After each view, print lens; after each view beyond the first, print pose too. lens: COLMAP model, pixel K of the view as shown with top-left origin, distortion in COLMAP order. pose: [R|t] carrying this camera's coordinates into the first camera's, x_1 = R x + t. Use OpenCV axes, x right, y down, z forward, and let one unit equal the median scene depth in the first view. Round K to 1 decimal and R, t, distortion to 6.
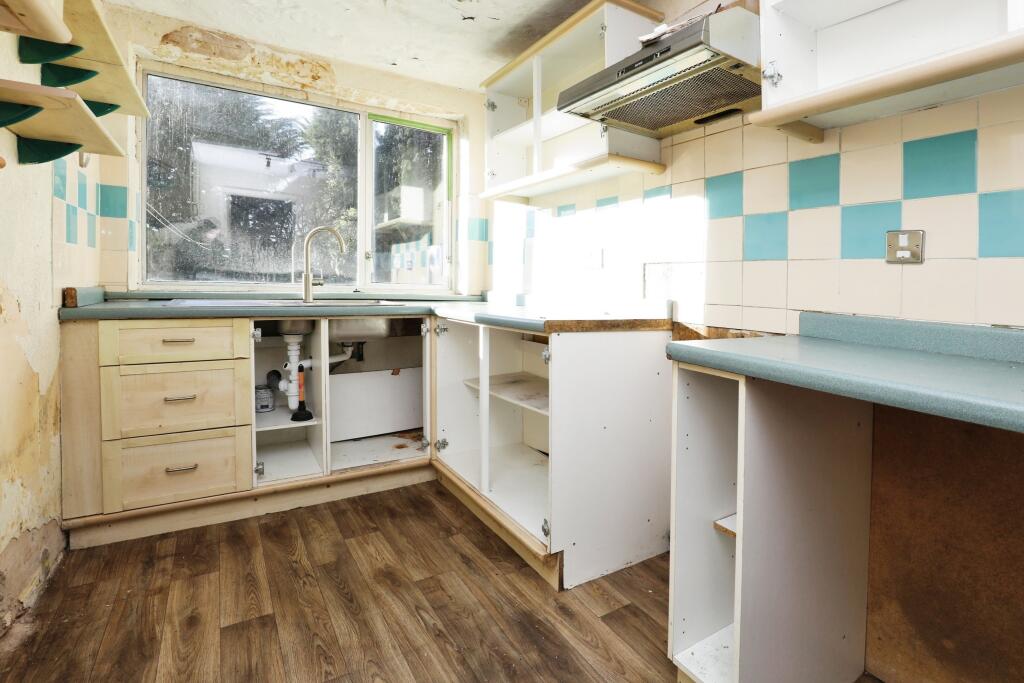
lens RADIAL K [[479.6, 0, 512.0], [0, 479.6, 341.5], [0, 0, 1]] dist [-0.035949, 0.001412]
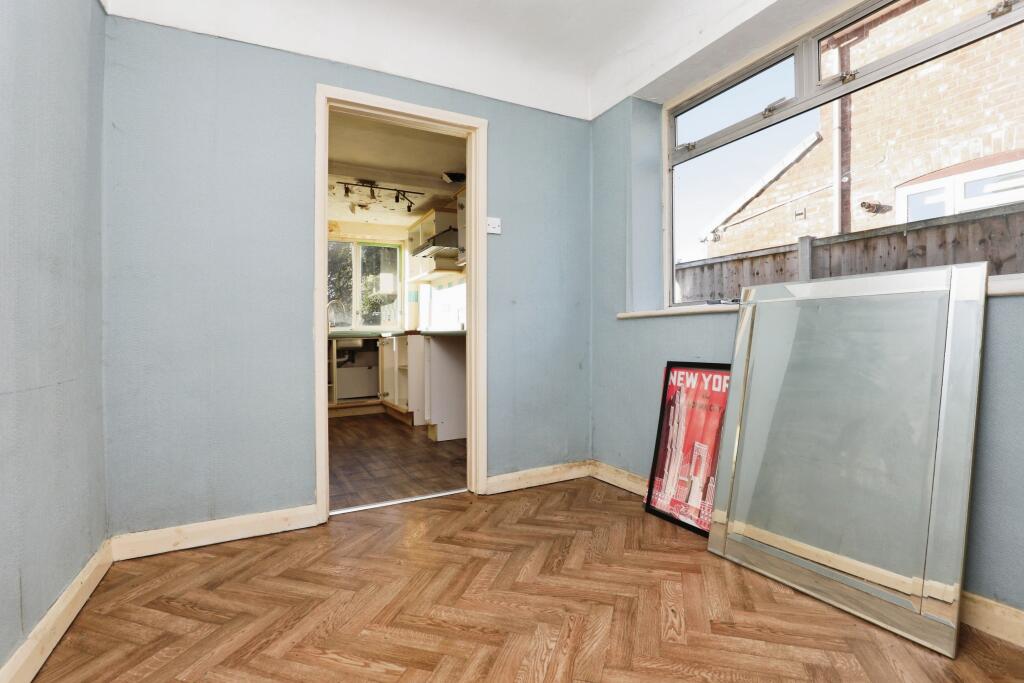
lens RADIAL K [[479.6, 0, 512.0], [0, 479.6, 341.5], [0, 0, 1]] dist [-0.035949, 0.001412]
pose [[0.997199, -0.050990, -0.054714, 0.530119], [0.044937, 0.993279, -0.106662, 0.217510], [0.059785, 0.103905, 0.992789, -1.112528]]
